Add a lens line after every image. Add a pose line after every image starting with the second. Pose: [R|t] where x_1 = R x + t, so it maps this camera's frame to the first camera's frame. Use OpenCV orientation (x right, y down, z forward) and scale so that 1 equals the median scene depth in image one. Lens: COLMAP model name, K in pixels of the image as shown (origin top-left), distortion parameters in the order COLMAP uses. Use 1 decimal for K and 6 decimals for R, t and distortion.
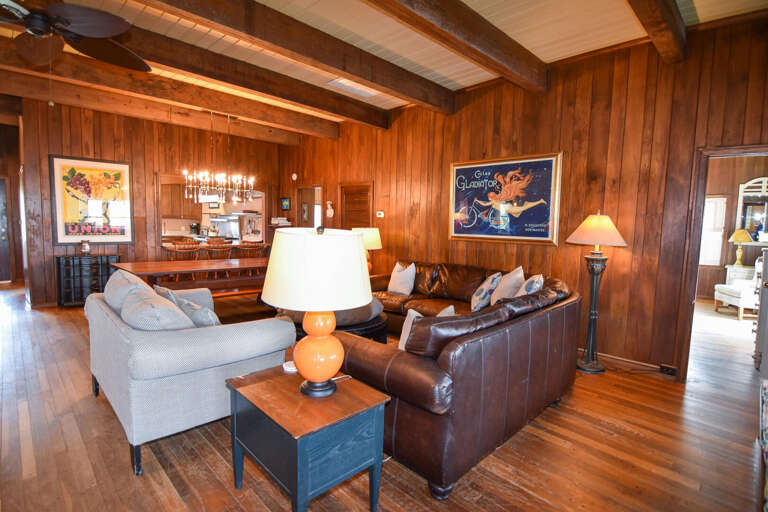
lens RADIAL K [[386.8, 0, 384.0], [0, 386.8, 256.0], [0, 0, 1]] dist [-0.020324, -0.000349]
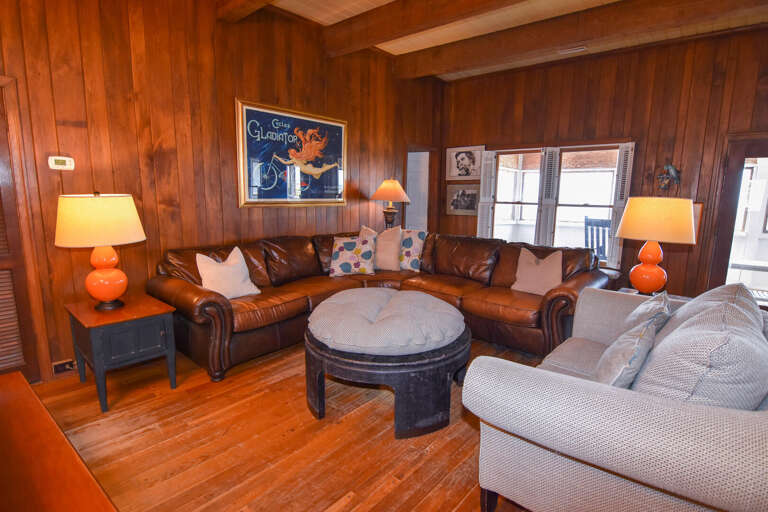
lens RADIAL K [[386.8, 0, 384.0], [0, 386.8, 256.0], [0, 0, 1]] dist [-0.020324, -0.000349]
pose [[-0.085739, -0.185375, 0.978920, -0.620955], [0.066485, 0.979284, 0.191266, -0.079445], [-0.994097, 0.081483, -0.071638, 0.856034]]
